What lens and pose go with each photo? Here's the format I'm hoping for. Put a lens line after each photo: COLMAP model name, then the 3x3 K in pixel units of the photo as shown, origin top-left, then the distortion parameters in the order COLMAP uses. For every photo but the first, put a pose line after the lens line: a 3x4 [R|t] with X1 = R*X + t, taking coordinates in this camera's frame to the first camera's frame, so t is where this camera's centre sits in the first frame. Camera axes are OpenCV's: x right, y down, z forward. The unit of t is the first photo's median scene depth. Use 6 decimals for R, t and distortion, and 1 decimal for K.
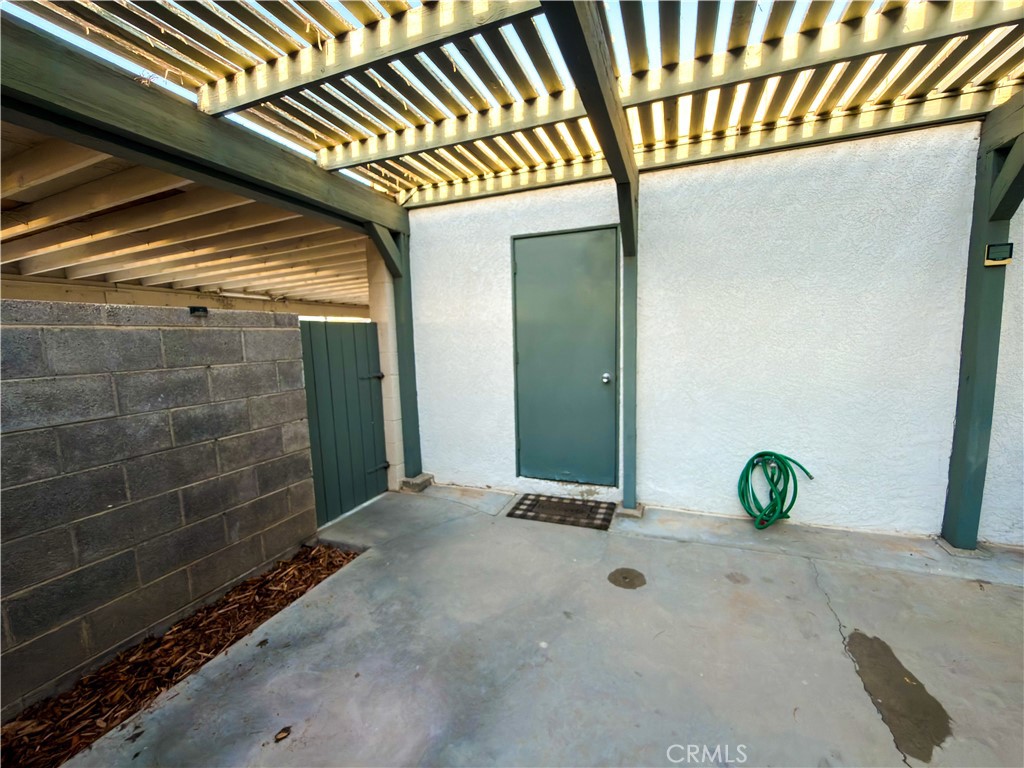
lens RADIAL K [[408.8, 0, 512.8], [0, 408.8, 383.5], [0, 0, 1]] dist [0.001617, 0.000029]
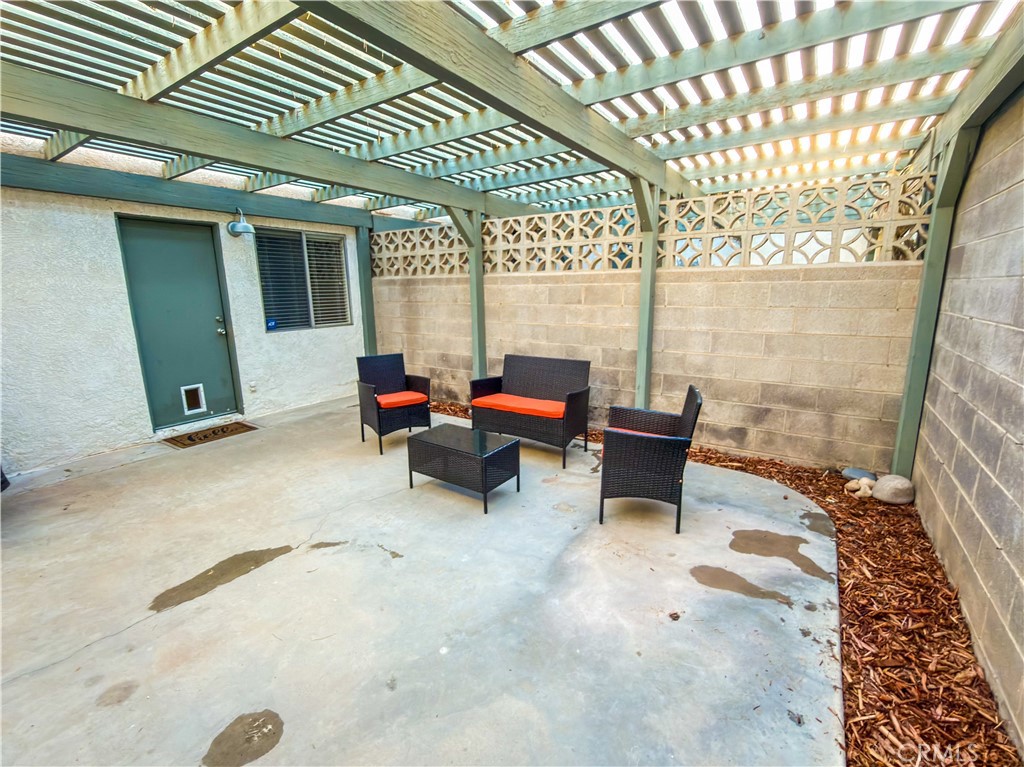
lens RADIAL K [[455.1, 0, 512.0], [0, 455.1, 383.5], [0, 0, 1]] dist [0.000154, 0.000183]
pose [[-0.976313, -0.000395, 0.216361, -0.193763], [0.067105, 0.950132, 0.304541, -0.151823], [-0.205692, 0.311846, -0.927601, 1.135832]]
